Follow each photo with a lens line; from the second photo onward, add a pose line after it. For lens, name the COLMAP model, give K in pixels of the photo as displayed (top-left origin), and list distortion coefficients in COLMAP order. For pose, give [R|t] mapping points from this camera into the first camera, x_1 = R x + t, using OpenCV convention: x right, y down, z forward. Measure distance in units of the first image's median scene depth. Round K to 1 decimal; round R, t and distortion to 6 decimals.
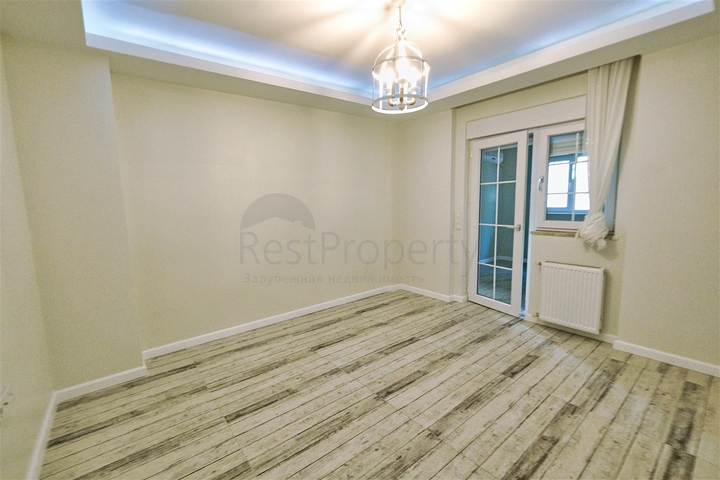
lens RADIAL K [[311.6, 0, 359.5], [0, 311.6, 239.6], [0, 0, 1]] dist [0.000719, -0.000316]
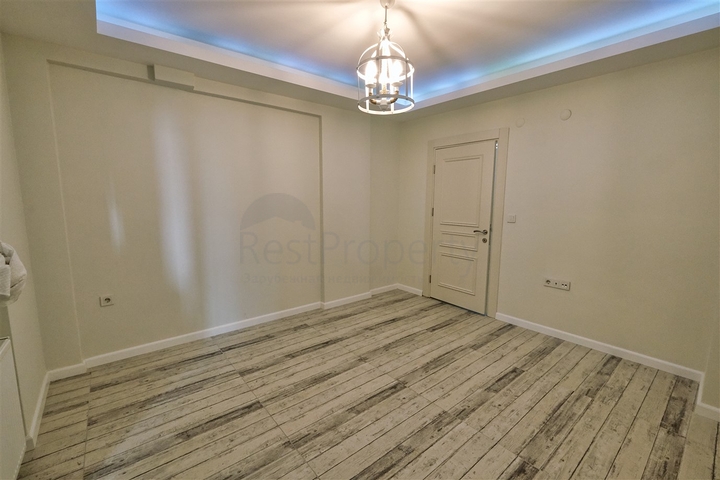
lens RADIAL K [[311.6, 0, 362.8], [0, 311.6, 239.3], [0, 0, 1]] dist [0.000719, -0.000316]
pose [[-0.999776, 0.020192, -0.006298, 0.191001], [0.017919, 0.966773, 0.255009, -0.243861], [0.011238, 0.254839, -0.966918, 1.835134]]
